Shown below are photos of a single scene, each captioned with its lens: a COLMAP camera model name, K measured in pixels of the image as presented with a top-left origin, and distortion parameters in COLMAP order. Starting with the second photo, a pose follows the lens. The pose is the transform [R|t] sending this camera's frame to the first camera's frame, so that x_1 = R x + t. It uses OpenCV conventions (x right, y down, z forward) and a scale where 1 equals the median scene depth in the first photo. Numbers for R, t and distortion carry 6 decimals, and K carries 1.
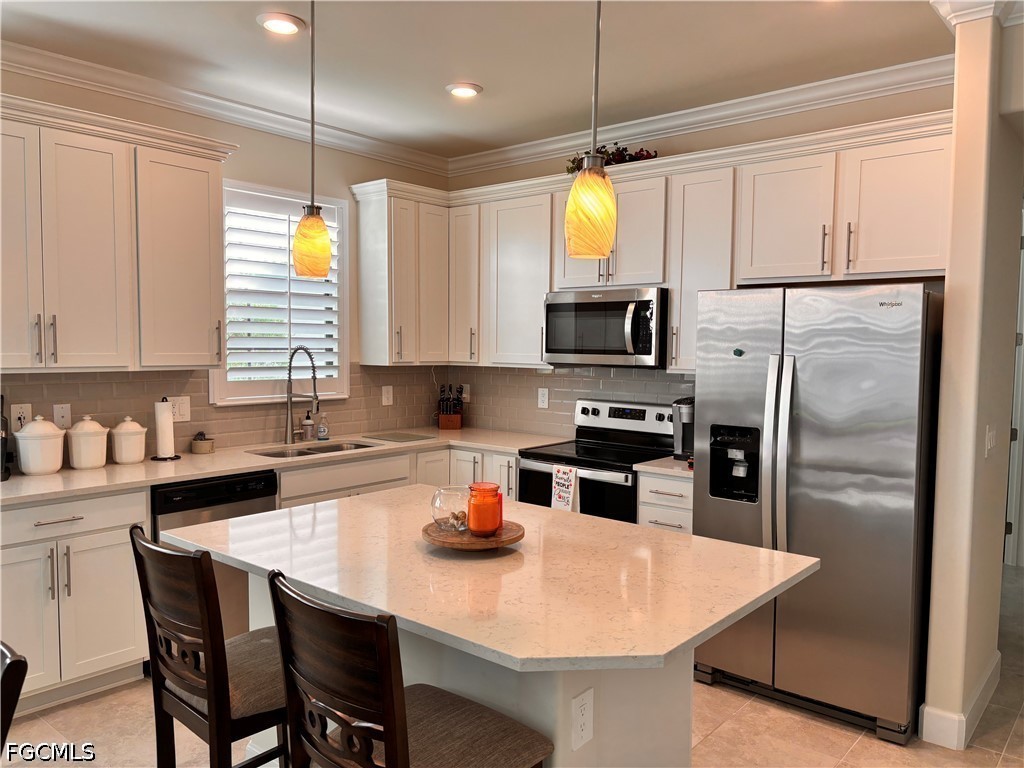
lens RADIAL K [[769.6, 0, 519.5], [0, 769.6, 393.1], [0, 0, 1]] dist [0.040569, -0.039869]
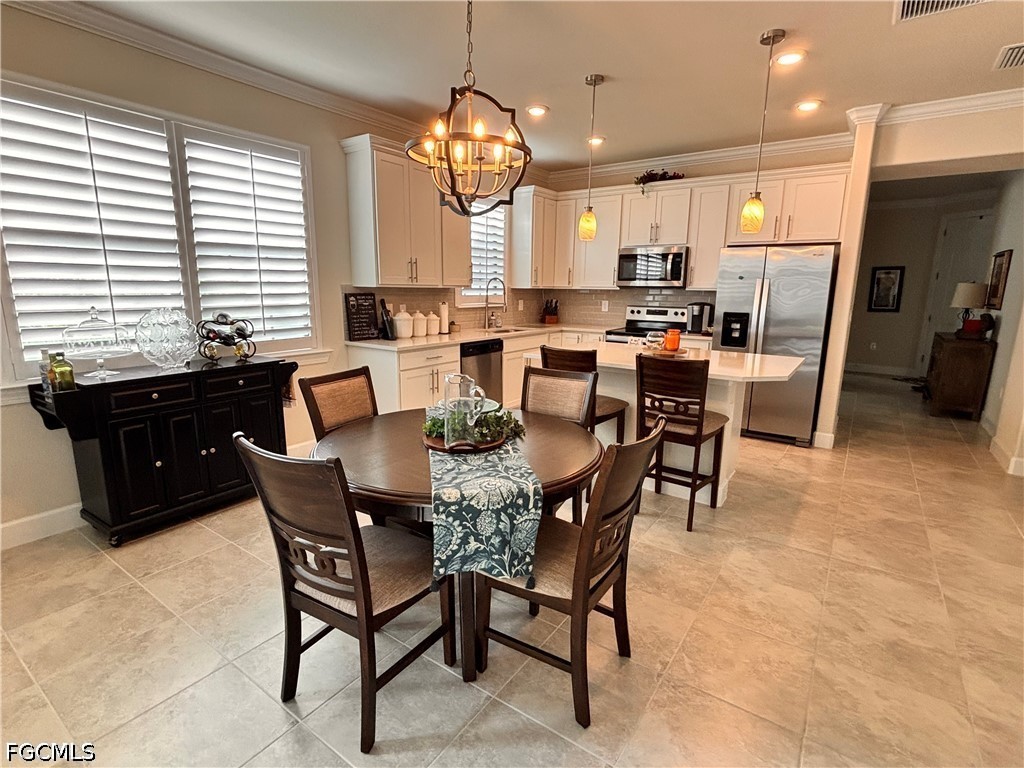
lens RADIAL K [[503.4, 0, 515.4], [0, 503.4, 385.7], [0, 0, 1]] dist [0.005047, -0.001381]
pose [[0.996555, -0.013800, 0.081778, -0.384434], [0.002862, 0.991193, 0.132392, 0.047434], [-0.082885, -0.131702, 0.987818, -0.308984]]
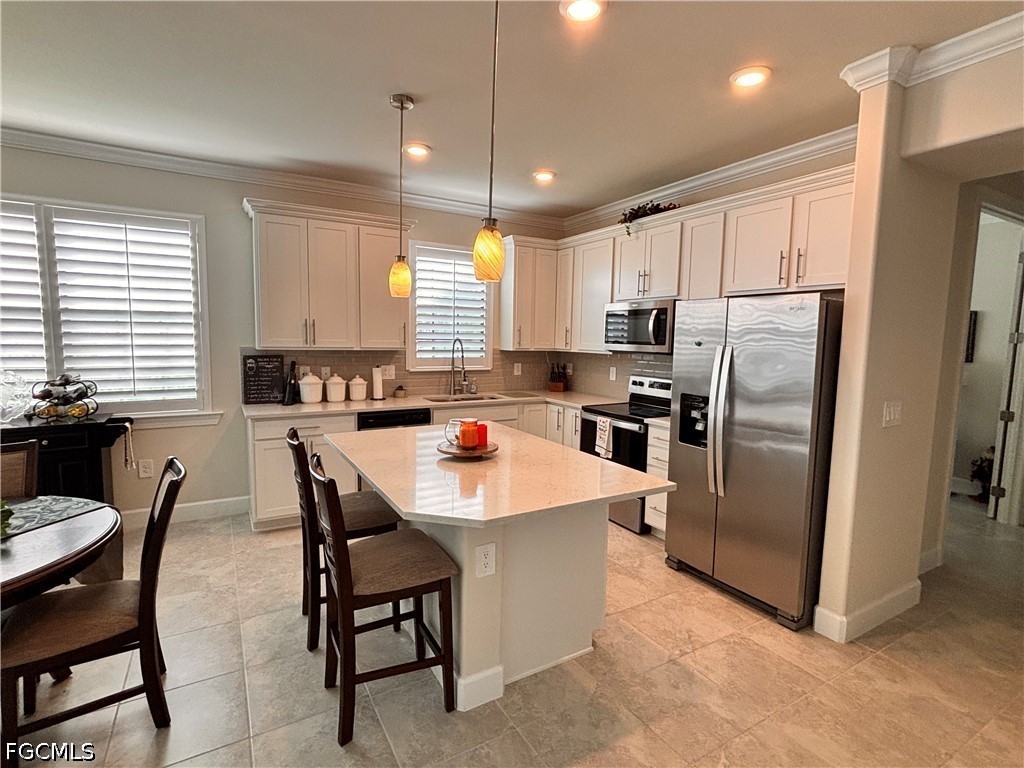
lens RADIAL K [[503.4, 0, 511.4], [0, 503.4, 385.7], [0, 0, 1]] dist [0.005047, -0.001381]
pose [[0.940374, 0.040116, -0.337769, 0.231913], [-0.030827, 0.998986, 0.032823, 0.004597], [0.338743, -0.020453, 0.940657, 0.000810]]
